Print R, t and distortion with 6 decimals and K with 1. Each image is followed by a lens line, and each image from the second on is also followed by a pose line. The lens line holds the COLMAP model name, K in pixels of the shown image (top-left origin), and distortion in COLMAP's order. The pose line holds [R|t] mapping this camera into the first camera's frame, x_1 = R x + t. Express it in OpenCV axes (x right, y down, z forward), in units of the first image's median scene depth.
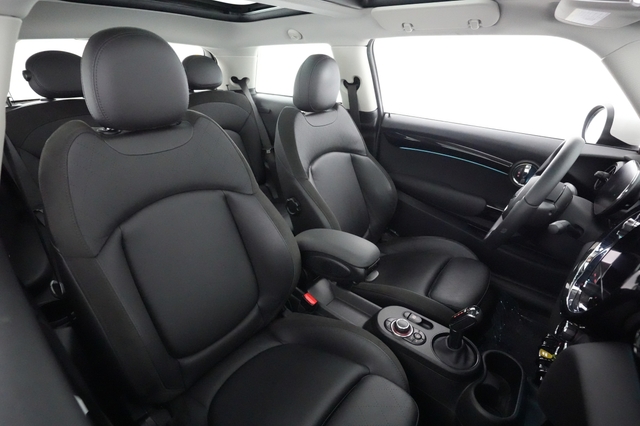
lens RADIAL K [[299.2, 0, 315.3], [0, 299.2, 207.7], [0, 0, 1]] dist [-0.003607, 0.000993]
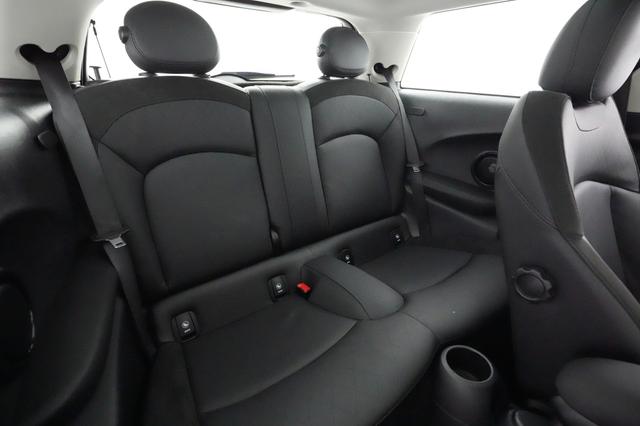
lens RADIAL K [[299.2, 0, 316.1], [0, 299.2, 213.0], [0, 0, 1]] dist [-0.003607, 0.000993]
pose [[0.967709, 0.105126, -0.229103, -0.221813], [-0.112880, 0.993387, -0.020971, -0.049707], [0.225383, 0.046155, 0.973176, 0.291023]]
